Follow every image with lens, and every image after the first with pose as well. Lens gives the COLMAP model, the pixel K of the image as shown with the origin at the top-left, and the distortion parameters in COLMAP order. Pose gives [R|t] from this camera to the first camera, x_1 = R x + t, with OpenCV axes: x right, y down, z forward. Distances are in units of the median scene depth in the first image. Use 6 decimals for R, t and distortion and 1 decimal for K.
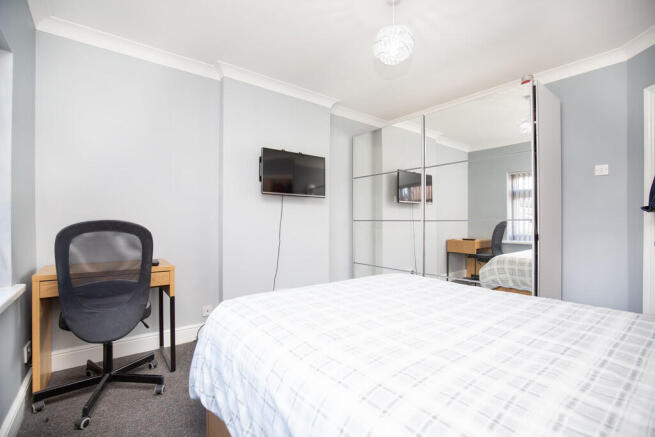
lens RADIAL K [[297.0, 0, 329.2], [0, 297.0, 220.6], [0, 0, 1]] dist [-0.038251, 0.008514]
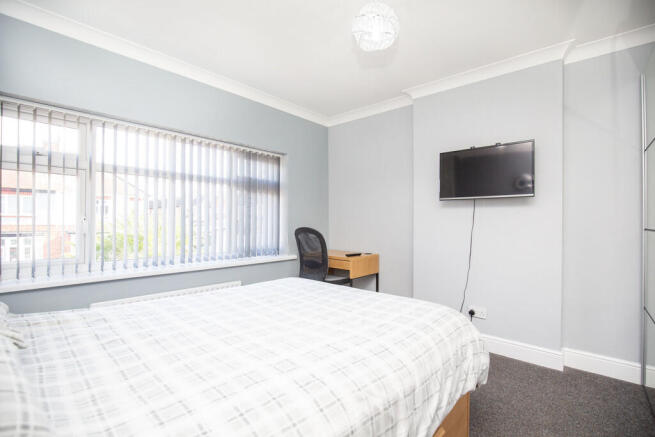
lens RADIAL K [[297.0, 0, 329.2], [0, 297.0, 220.6], [0, 0, 1]] dist [-0.038251, 0.008514]
pose [[0.181375, -0.006265, -0.983394, 0.700390], [0.000911, 0.999980, -0.006203, -0.017659], [0.983414, 0.000230, 0.181377, 0.471765]]
